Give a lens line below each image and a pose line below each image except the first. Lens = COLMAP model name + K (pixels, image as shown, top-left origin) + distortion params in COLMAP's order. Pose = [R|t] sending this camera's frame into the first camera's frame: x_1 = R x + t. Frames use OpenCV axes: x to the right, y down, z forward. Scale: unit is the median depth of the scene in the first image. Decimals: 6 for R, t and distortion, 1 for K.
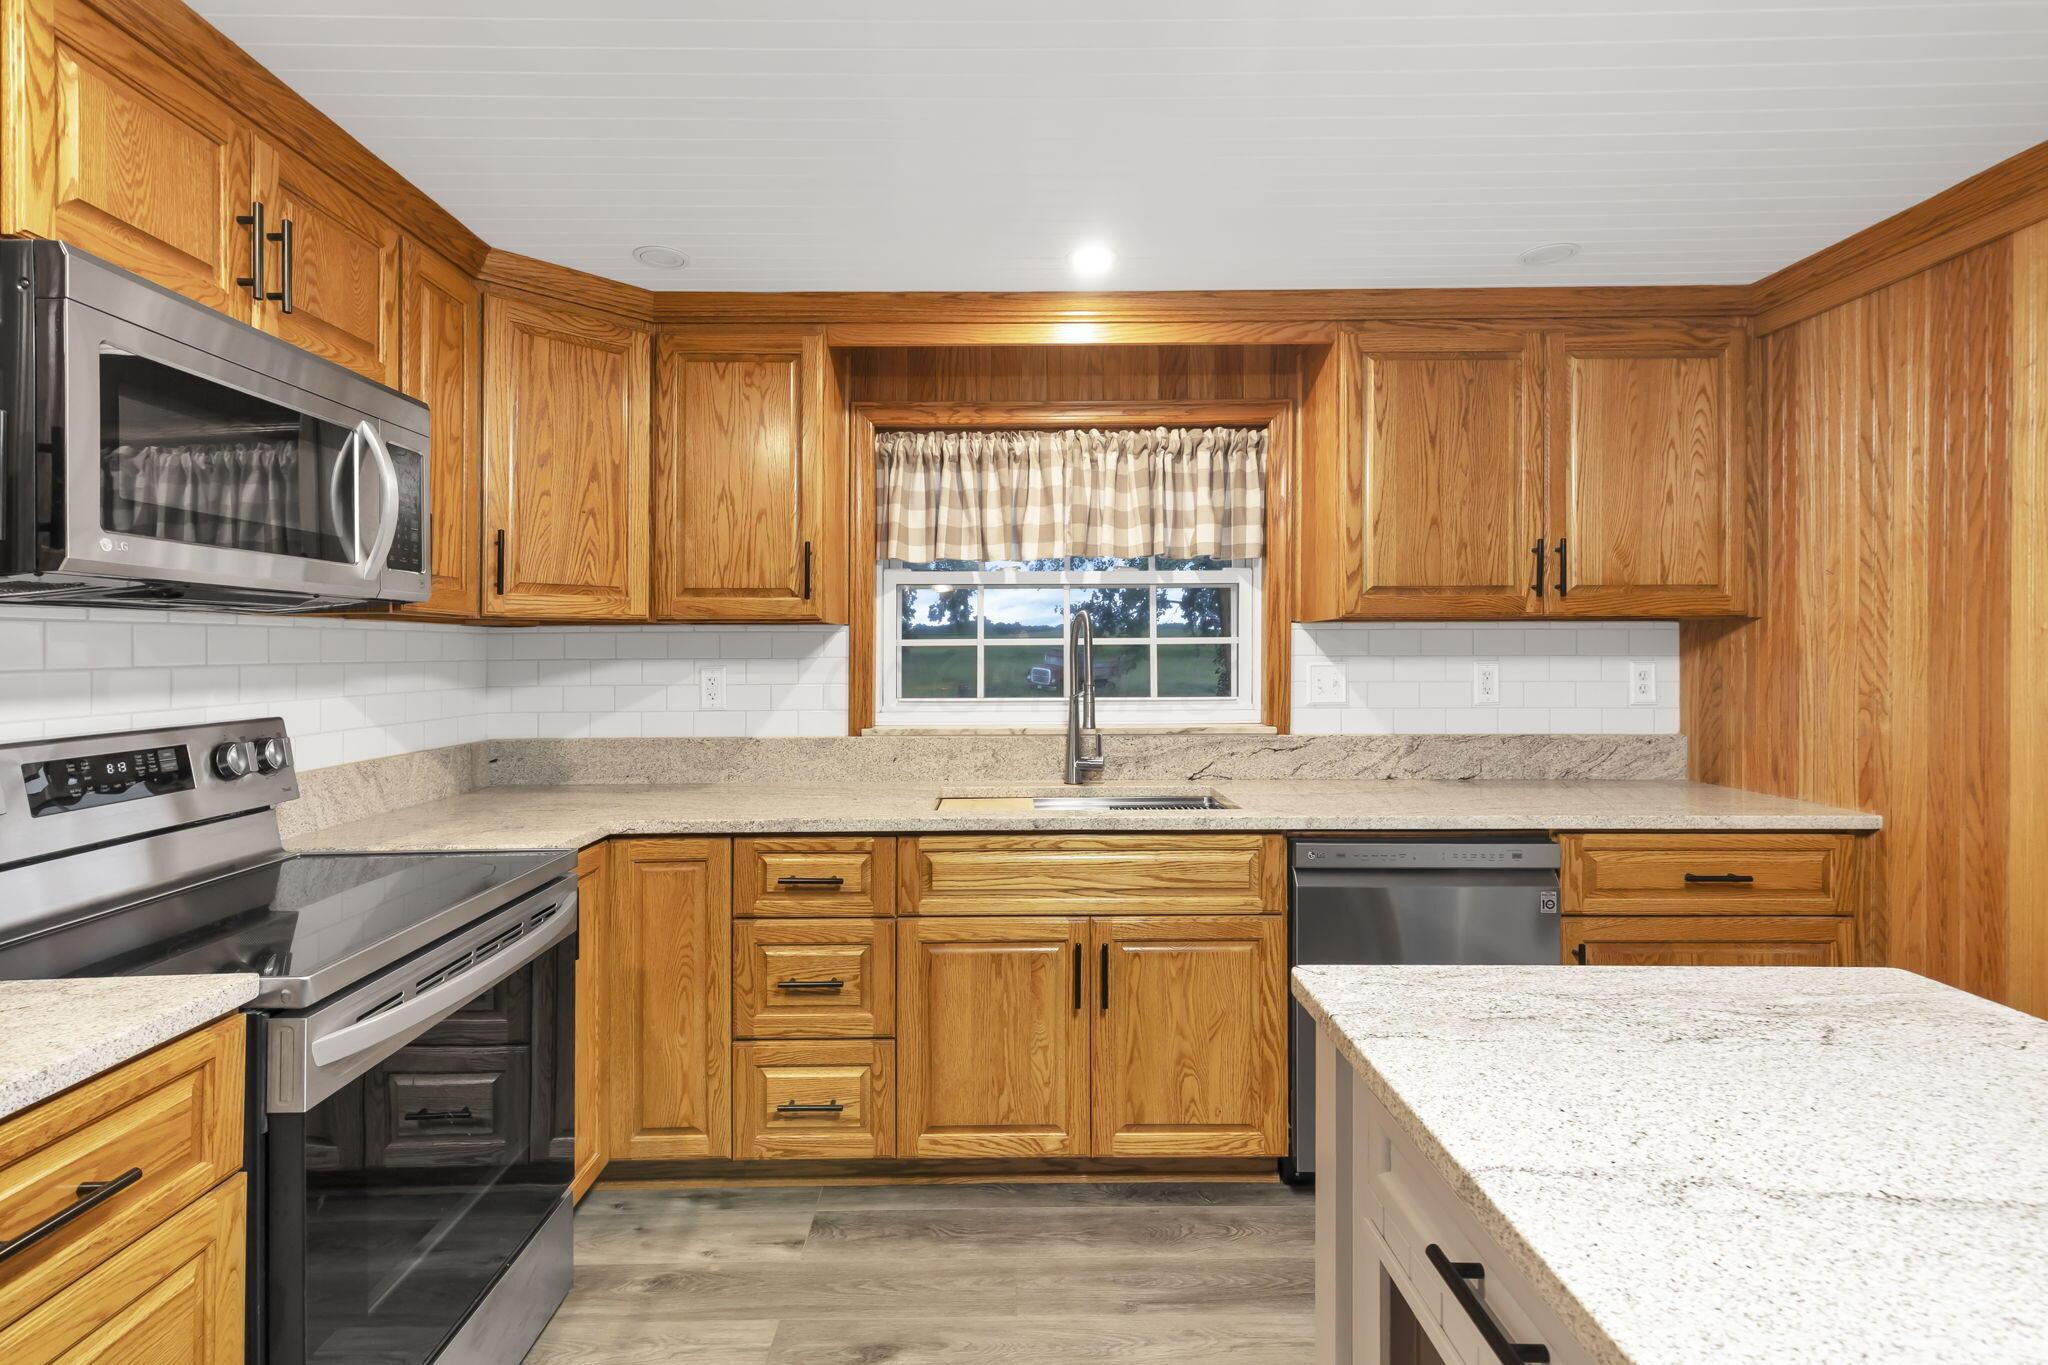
lens RADIAL K [[952.0, 0, 1011.0], [0, 952.0, 663.1], [0, 0, 1]] dist [0.018900, 0.000363]
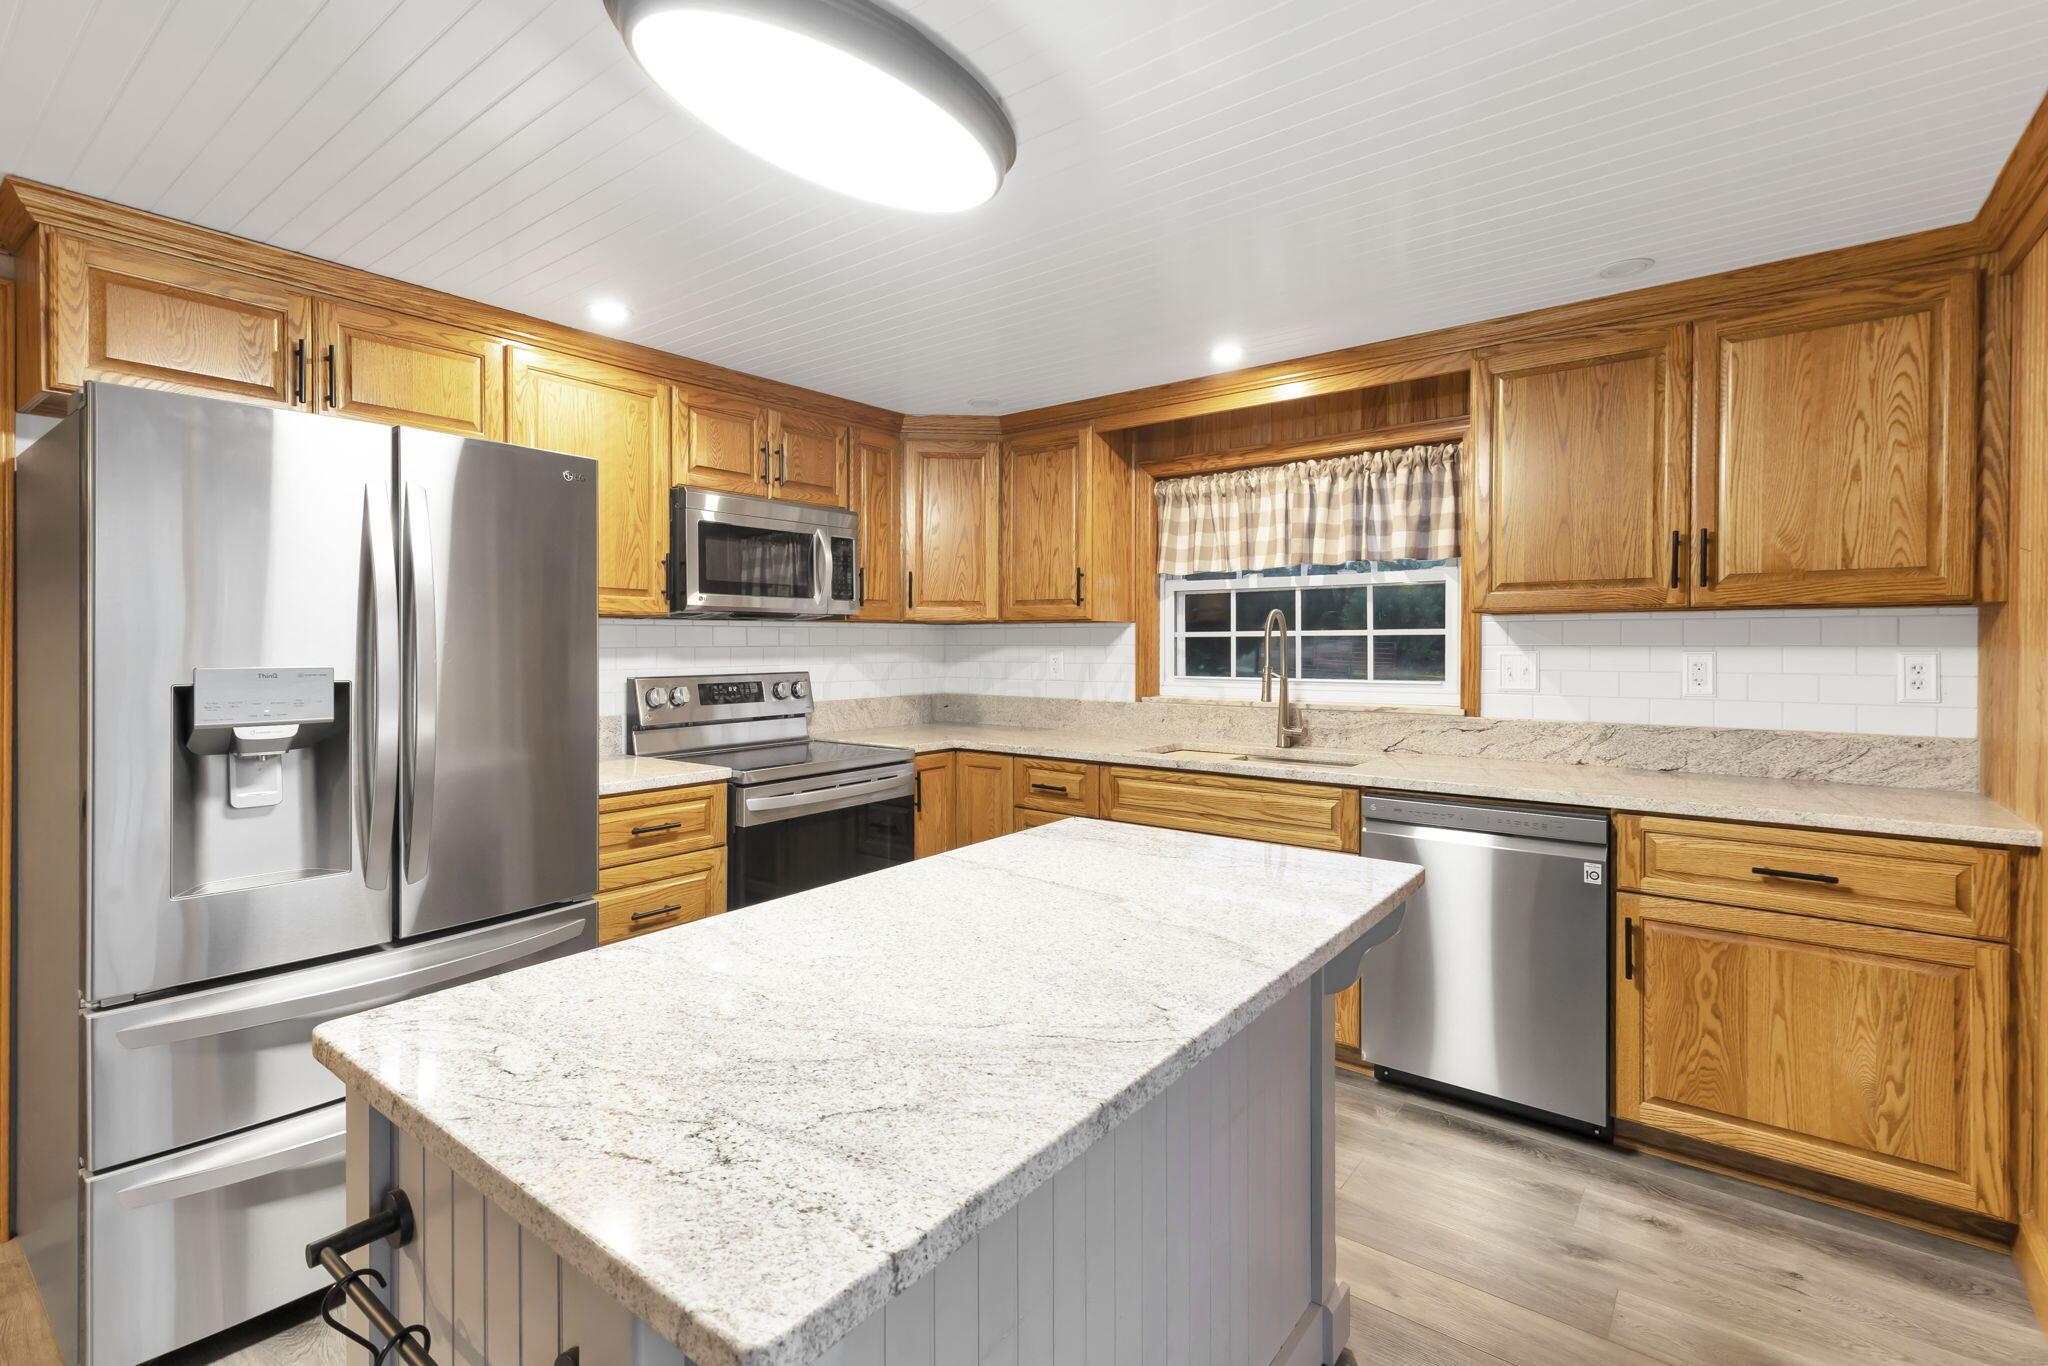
lens RADIAL K [[939.4, 0, 1026.5], [0, 939.4, 666.5], [0, 0, 1]] dist [0.013850, -0.001028]
pose [[0.785672, 0.018271, -0.618374, 0.626203], [-0.007302, 0.999768, 0.020264, -0.001610], [0.618601, -0.011405, 0.785623, -0.205854]]
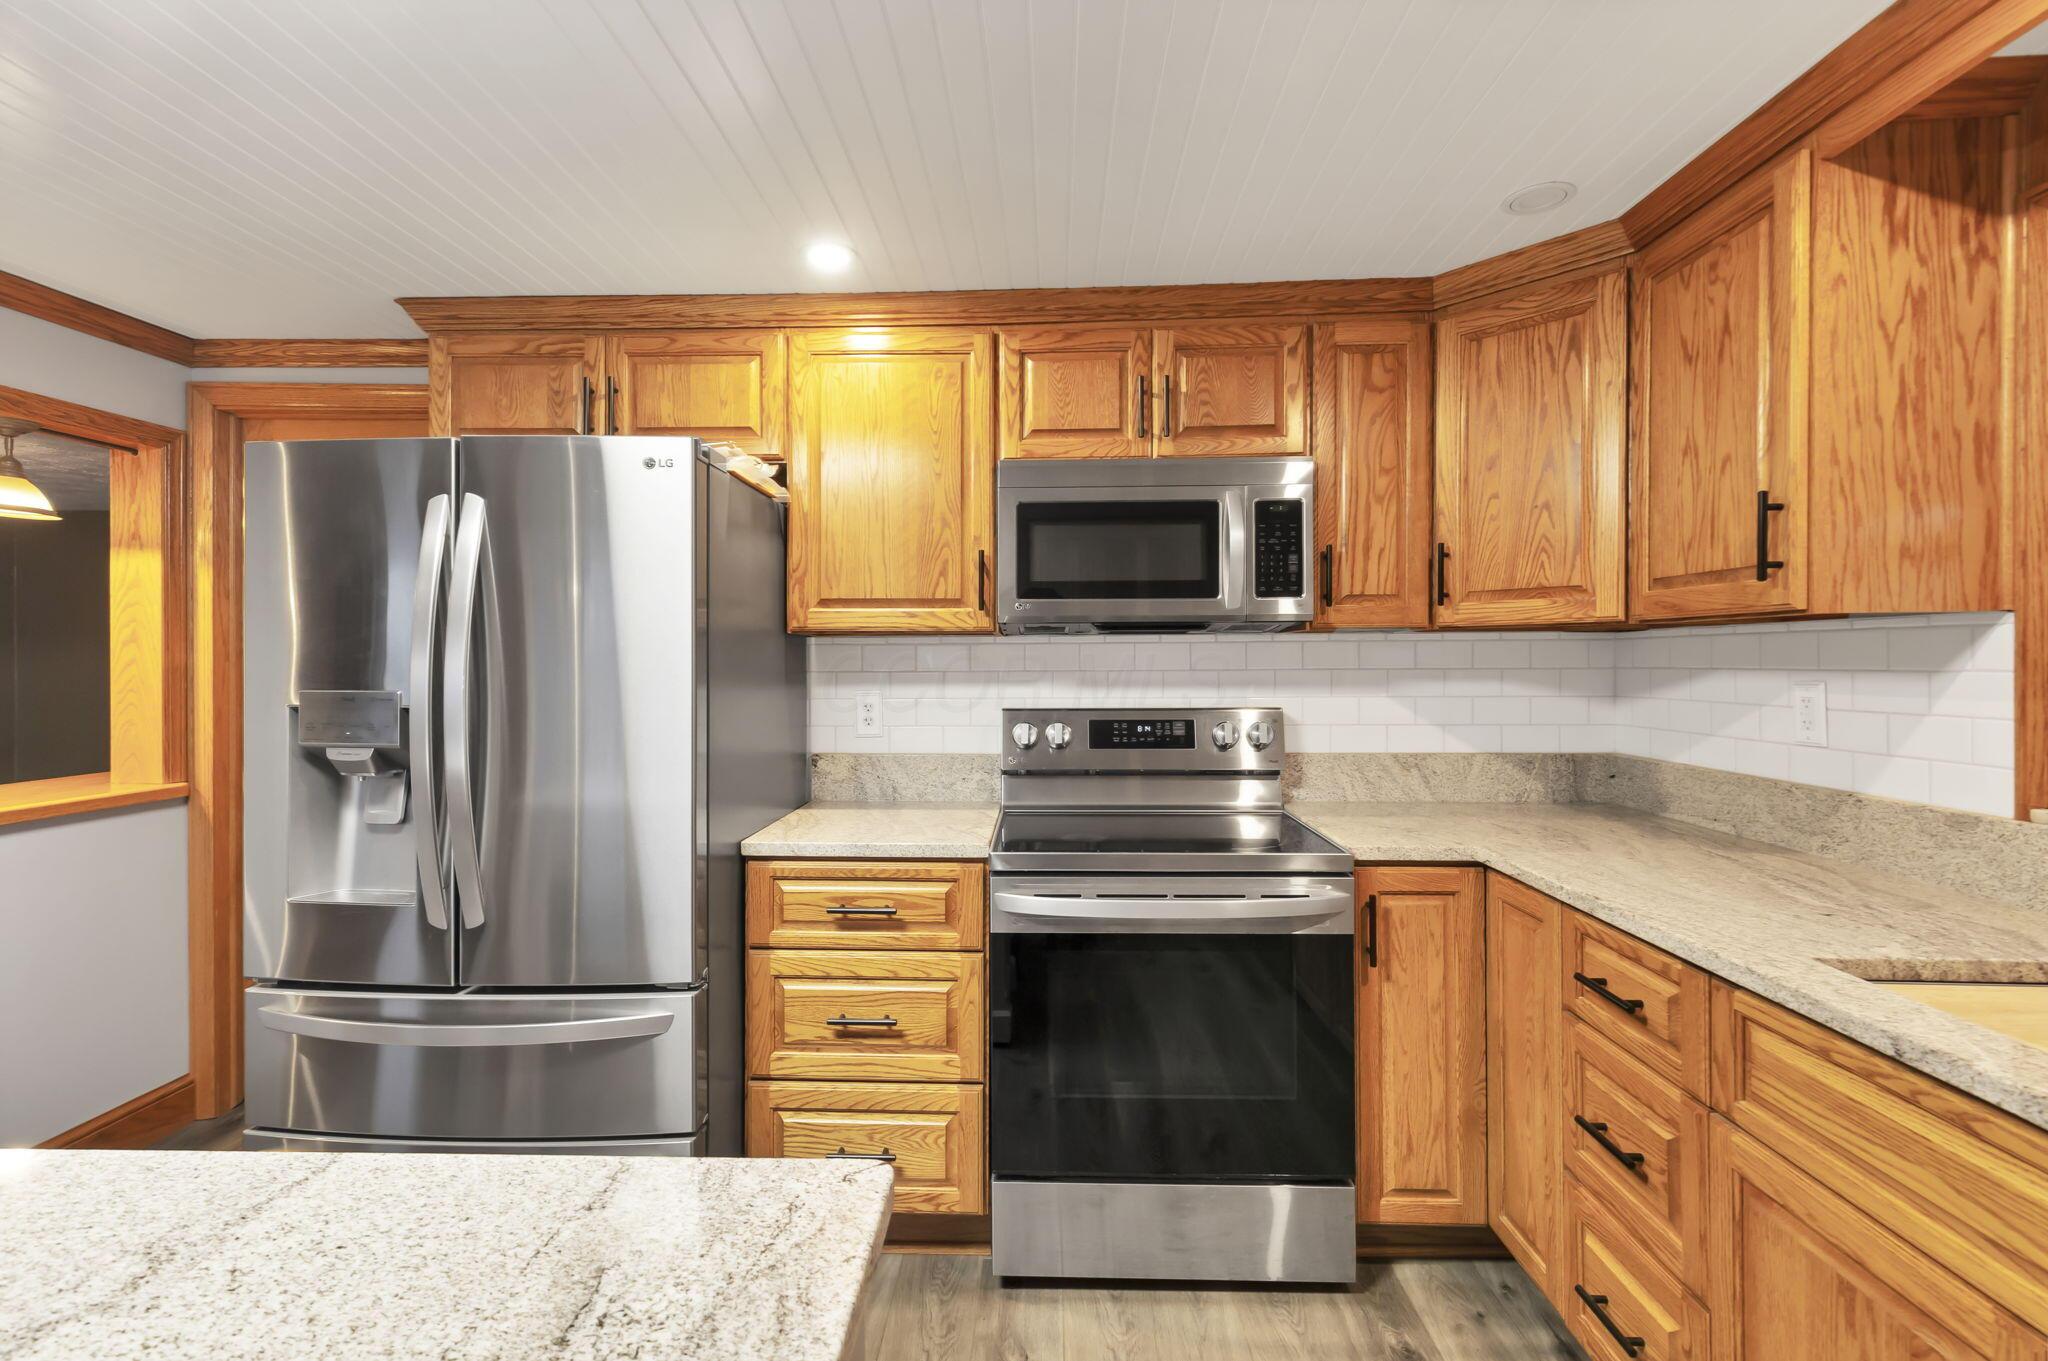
lens RADIAL K [[939.4, 0, 1026.5], [0, 939.4, 664.0], [0, 0, 1]] dist [0.013850, -0.001028]
pose [[-0.055342, 0.007221, -0.998441, 0.444562], [-0.004977, 0.999959, 0.007508, -0.013354], [0.998455, 0.005384, -0.055304, 0.537550]]
